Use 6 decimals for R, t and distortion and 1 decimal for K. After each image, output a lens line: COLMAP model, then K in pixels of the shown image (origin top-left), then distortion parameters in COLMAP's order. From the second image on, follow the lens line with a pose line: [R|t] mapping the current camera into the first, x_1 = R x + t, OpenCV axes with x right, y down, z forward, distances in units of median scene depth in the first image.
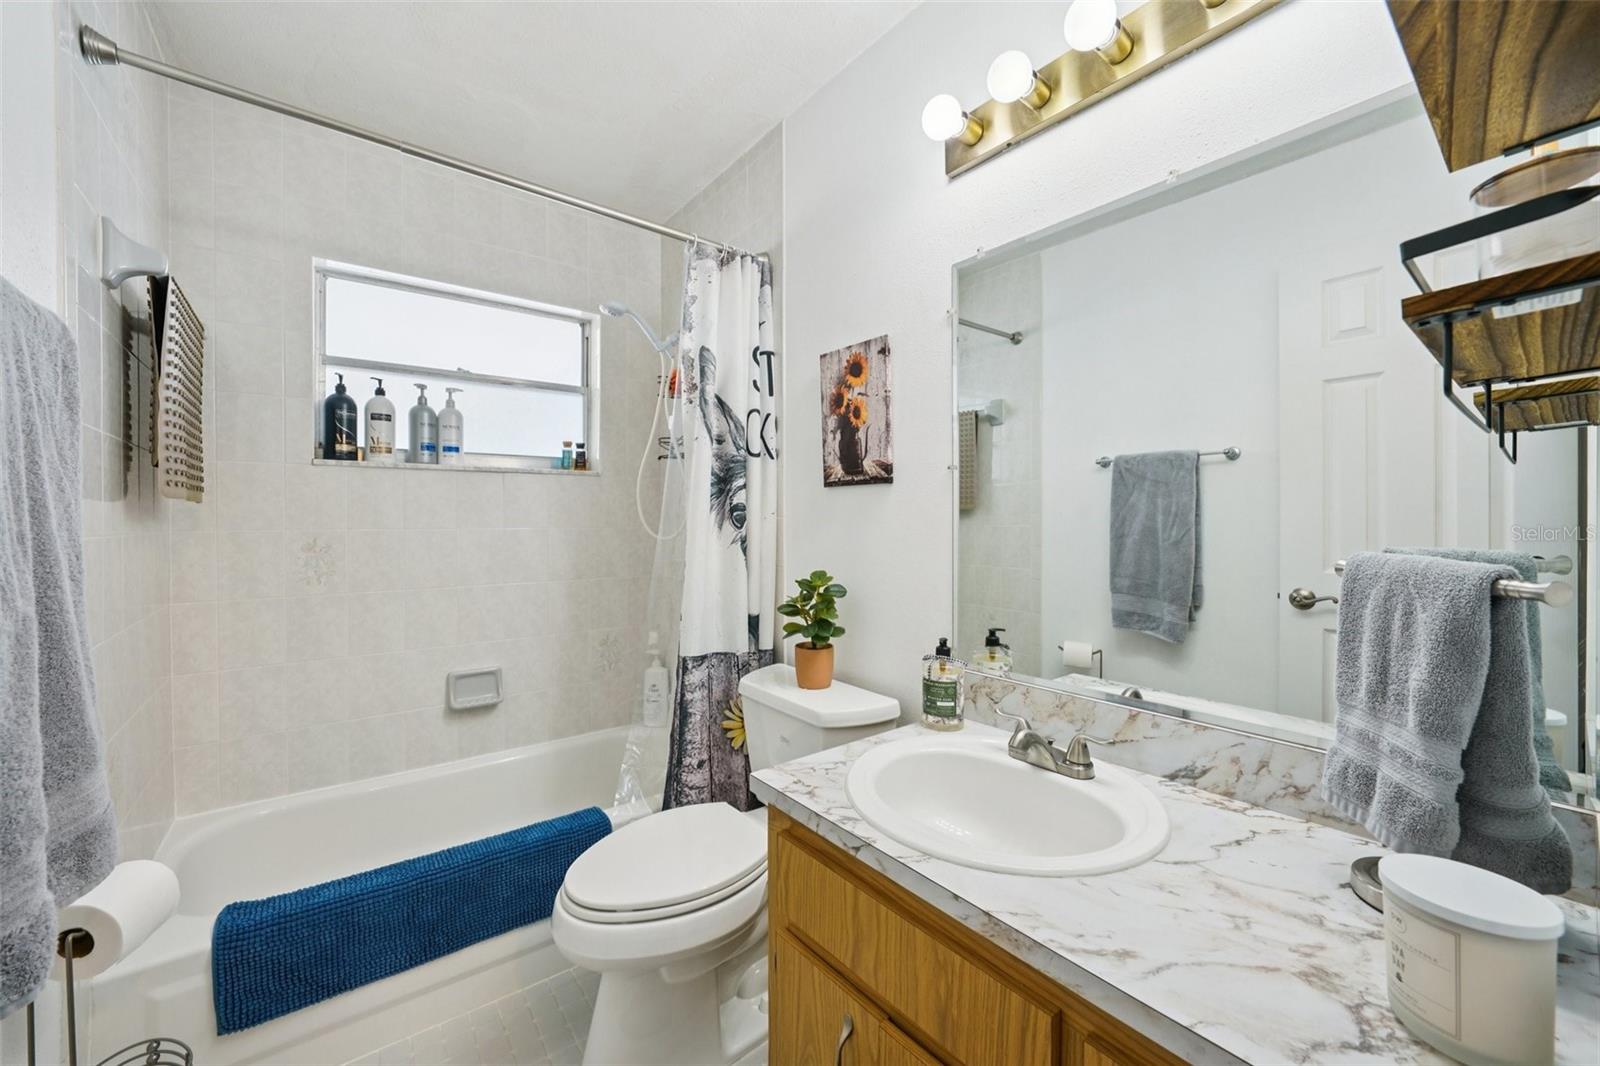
lens RADIAL K [[622.4, 0, 797.8], [0, 622.4, 530.3], [0, 0, 1]] dist [-0.000069, 0.000005]
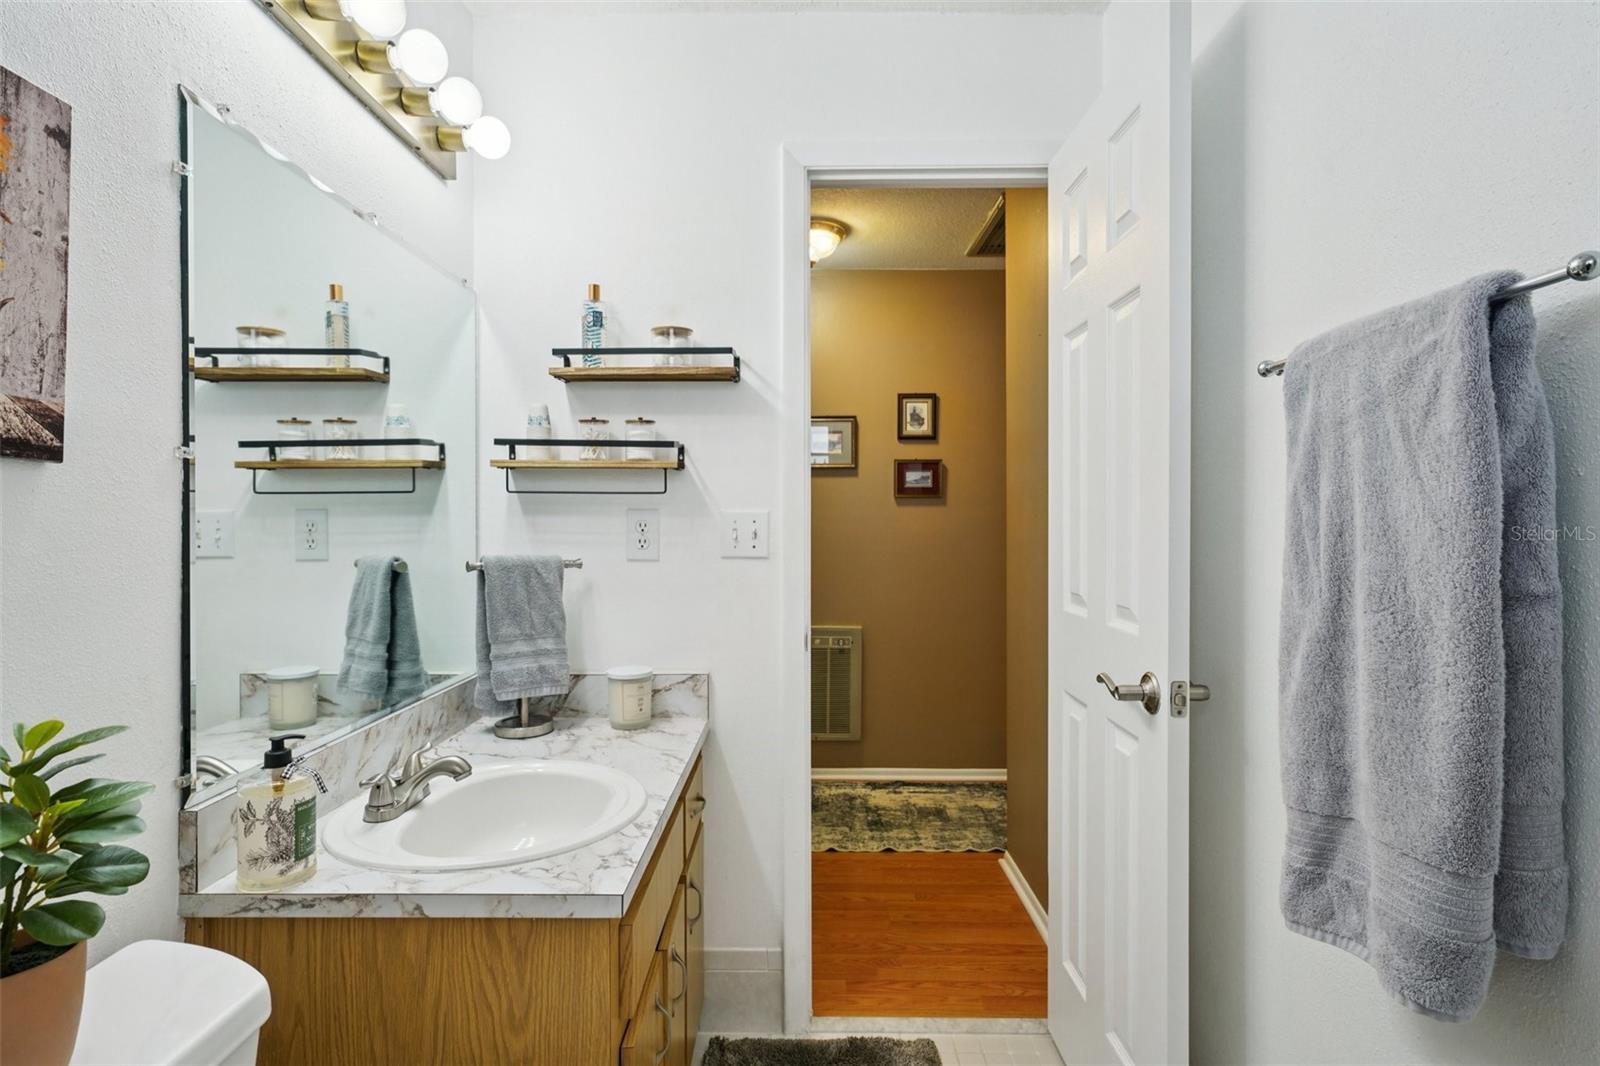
lens RADIAL K [[781.8, 0, 797.4], [0, 781.8, 525.6], [0, 0, 1]] dist [0.000776, 0.000014]
pose [[-0.780159, 0.002581, 0.625576, -0.567818], [0.010672, 0.999901, 0.009183, -0.031514], [-0.625491, 0.013840, -0.780109, 1.106196]]
